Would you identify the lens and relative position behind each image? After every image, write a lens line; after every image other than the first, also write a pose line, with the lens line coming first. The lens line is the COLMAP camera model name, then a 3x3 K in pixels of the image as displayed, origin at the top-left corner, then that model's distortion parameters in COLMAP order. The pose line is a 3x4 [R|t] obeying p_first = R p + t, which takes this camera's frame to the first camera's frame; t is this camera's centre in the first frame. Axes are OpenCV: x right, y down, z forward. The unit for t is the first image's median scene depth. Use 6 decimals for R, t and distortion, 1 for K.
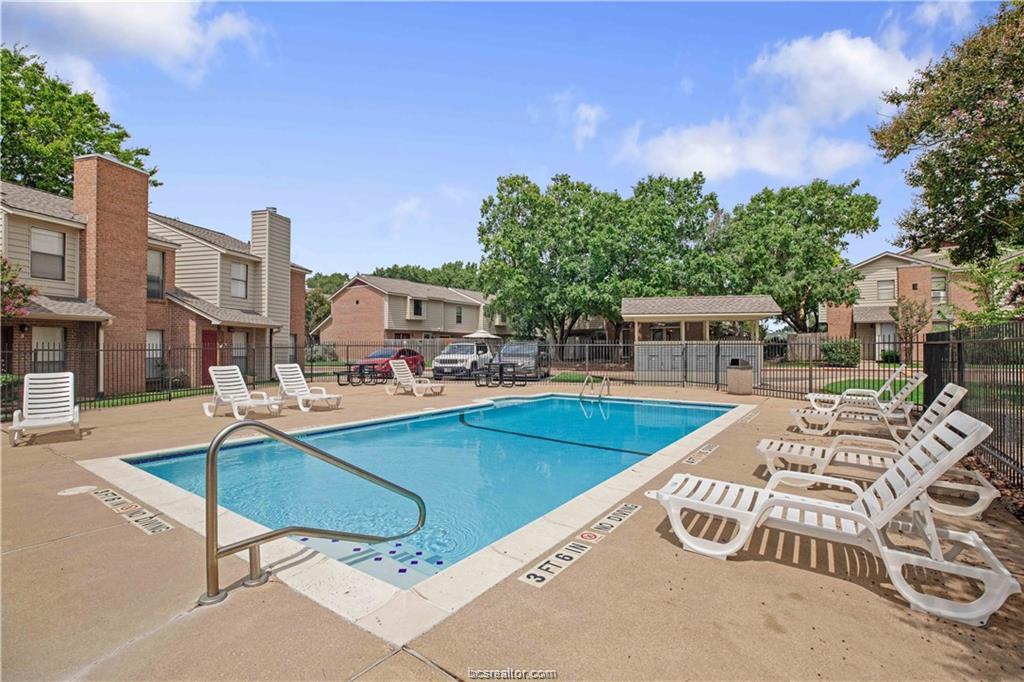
lens RADIAL K [[472.8, 0, 527.1], [0, 472.8, 341.3], [0, 0, 1]] dist [-0.020533, 0.000090]
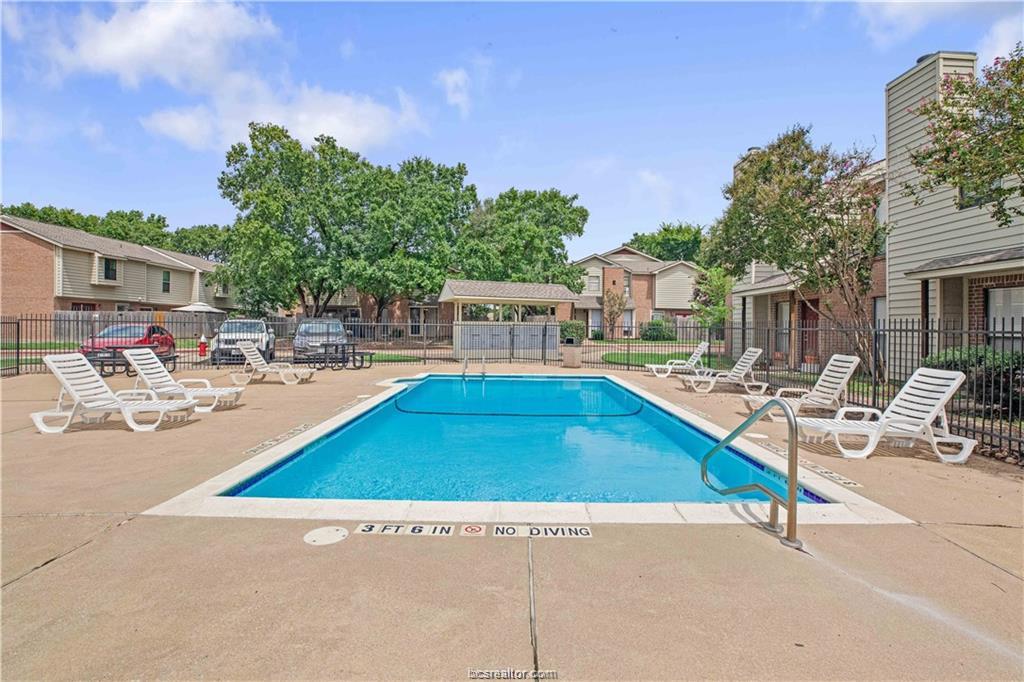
lens RADIAL K [[475.1, 0, 510.6], [0, 475.1, 324.7], [0, 0, 1]] dist [0.000098, 0.000600]
pose [[0.833147, 0.011160, 0.552939, -0.139296], [-0.018561, 0.999797, 0.007787, -0.001559], [-0.552740, -0.016751, 0.833185, 0.028878]]
